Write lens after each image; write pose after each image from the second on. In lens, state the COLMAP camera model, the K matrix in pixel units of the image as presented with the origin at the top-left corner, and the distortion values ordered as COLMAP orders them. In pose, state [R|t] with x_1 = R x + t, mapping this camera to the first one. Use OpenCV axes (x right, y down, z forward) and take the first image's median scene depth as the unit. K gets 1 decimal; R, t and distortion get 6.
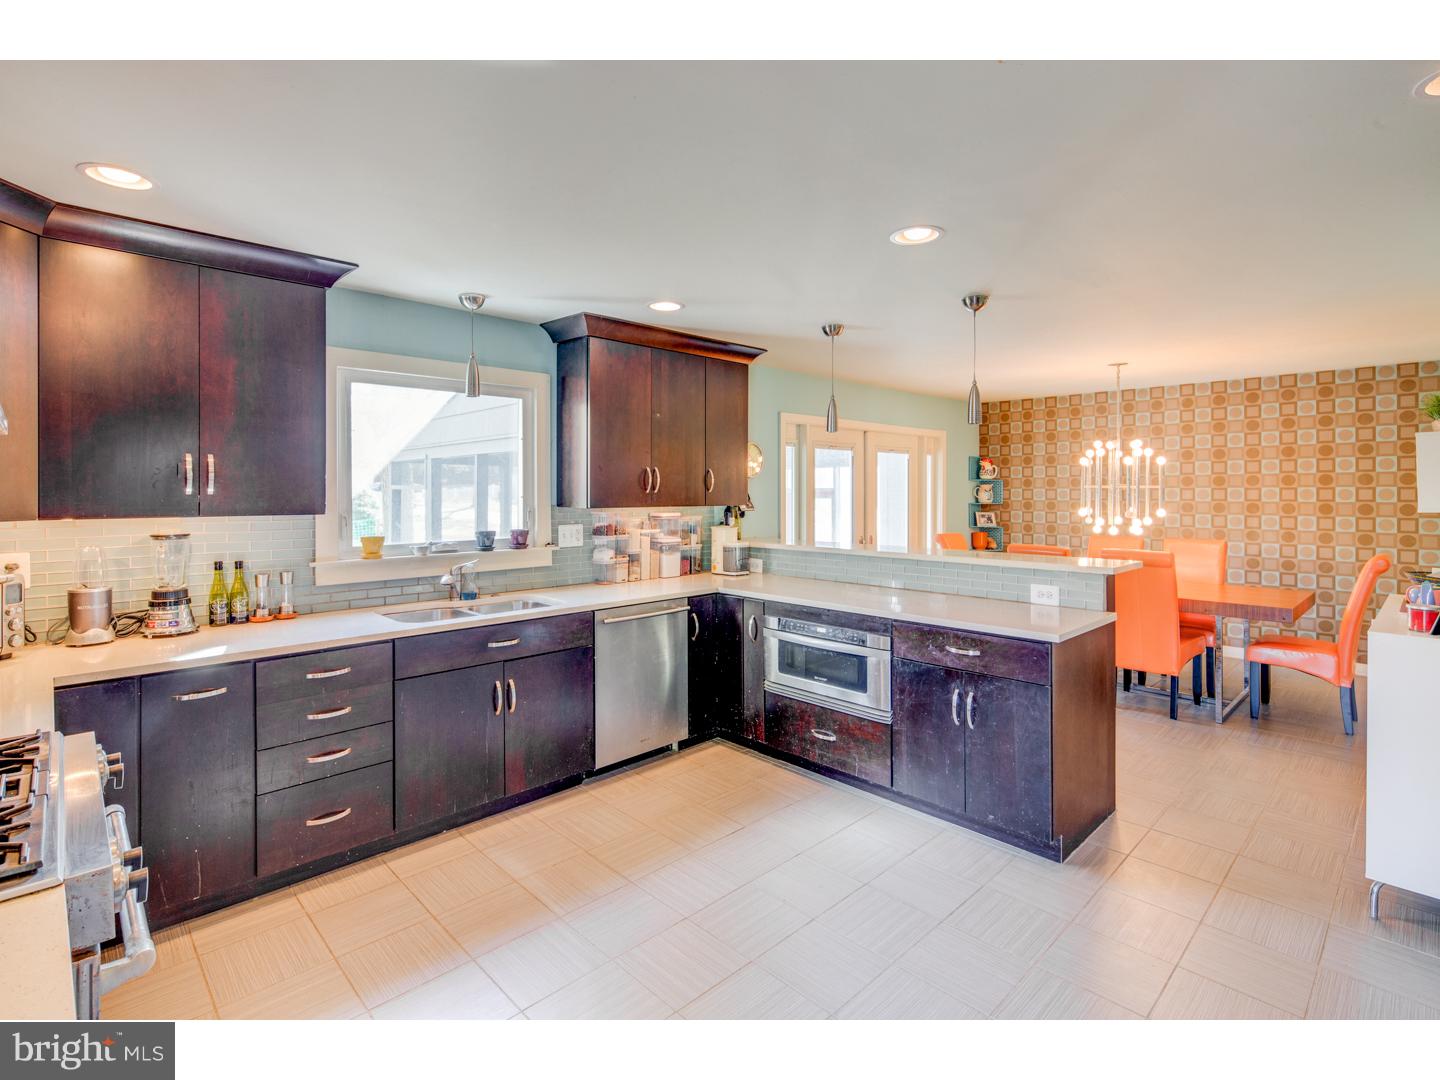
lens RADIAL K [[699.0, 0, 723.5], [0, 699.0, 488.9], [0, 0, 1]] dist [-0.003807, -0.001218]
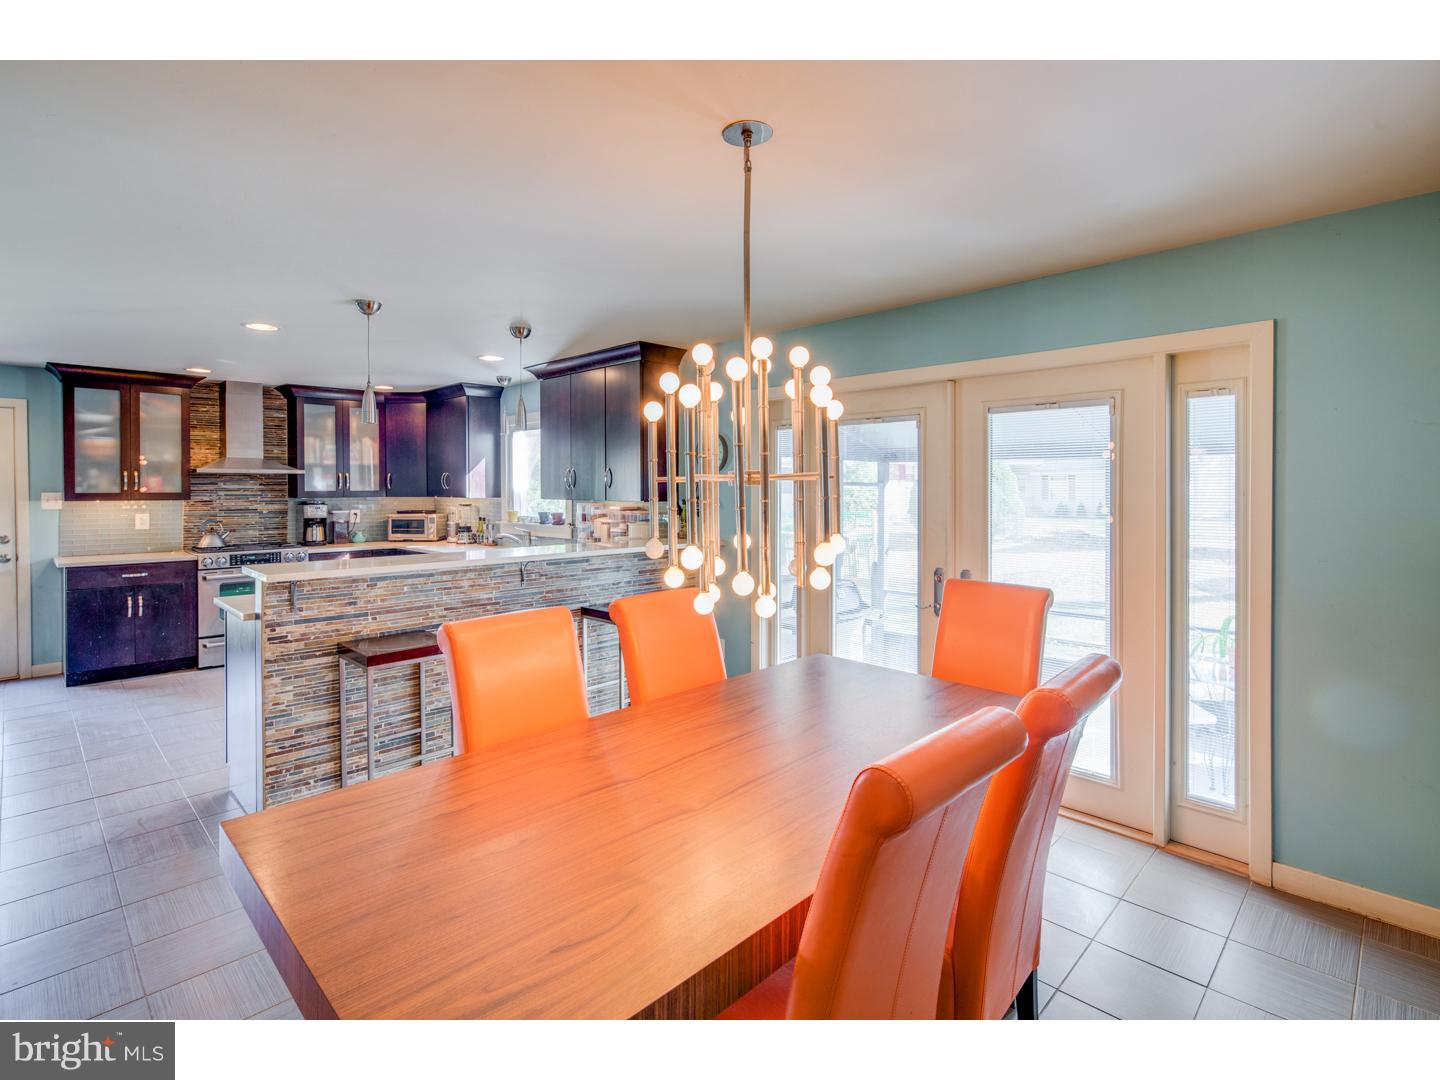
lens RADIAL K [[699.0, 0, 723.5], [0, 699.0, 488.9], [0, 0, 1]] dist [-0.003807, -0.001218]
pose [[0.015091, 0.000294, -0.999886, 1.439571], [-0.001279, 0.999999, 0.000275, 0.006415], [0.999885, 0.001275, 0.015092, 1.556972]]
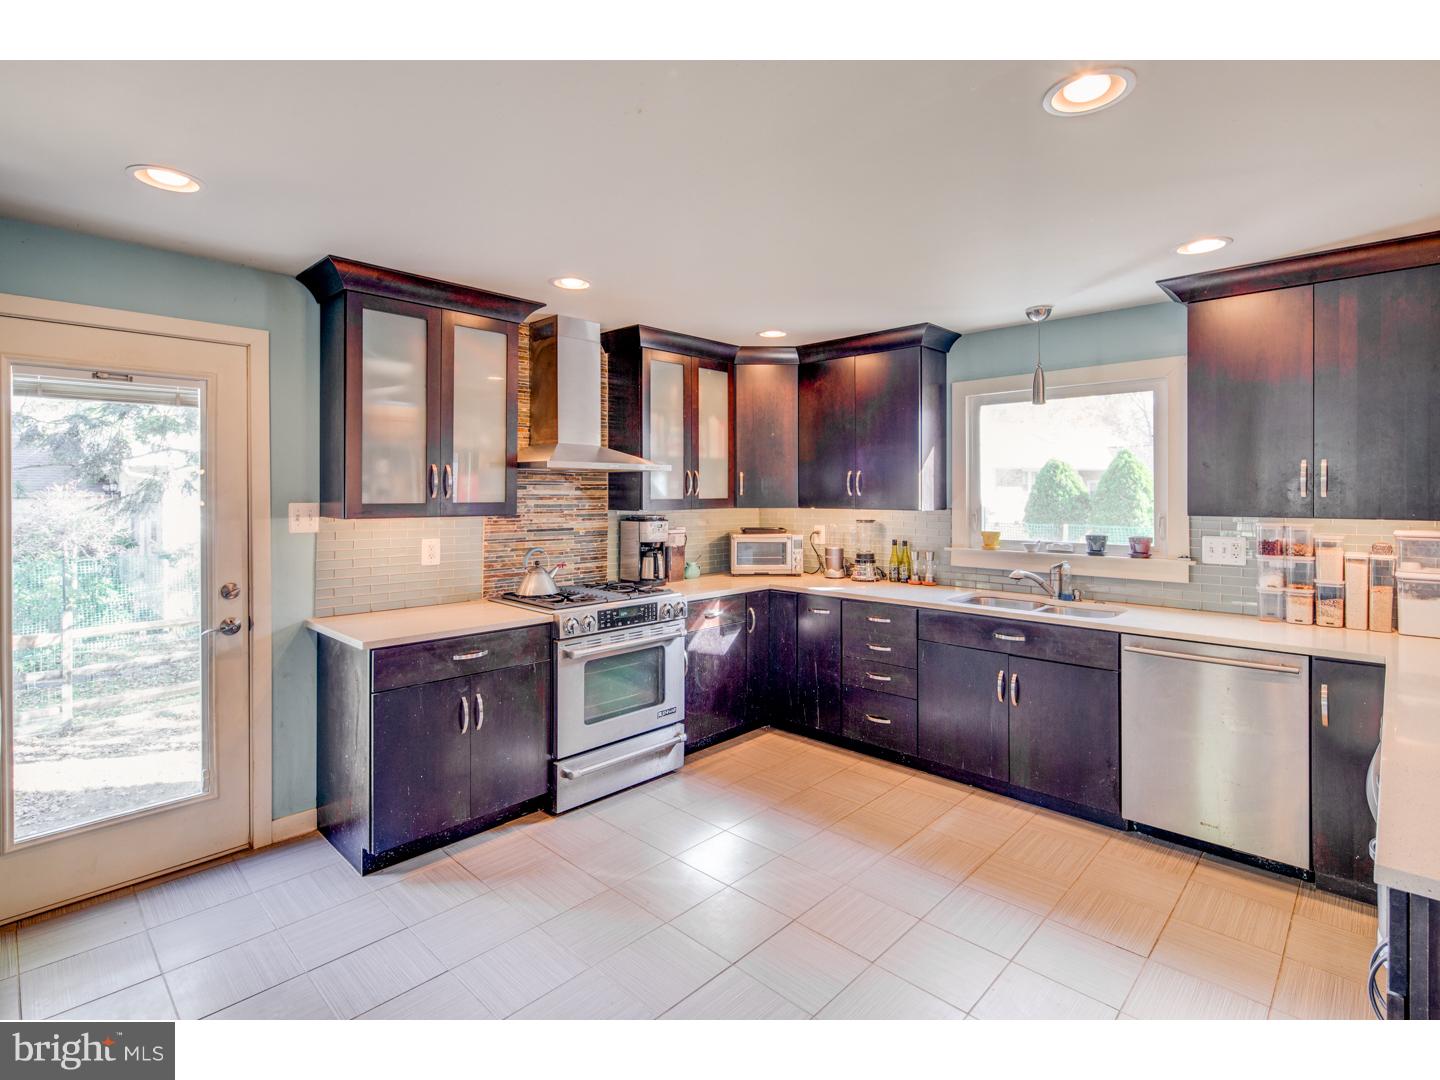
lens RADIAL K [[699.0, 0, 723.5], [0, 699.0, 488.9], [0, 0, 1]] dist [-0.003807, -0.001218]
pose [[0.030477, -0.008198, -0.999502, 0.691132], [-0.002319, 0.999963, -0.008272, 0.005960], [0.999533, 0.002570, 0.030456, 0.503508]]
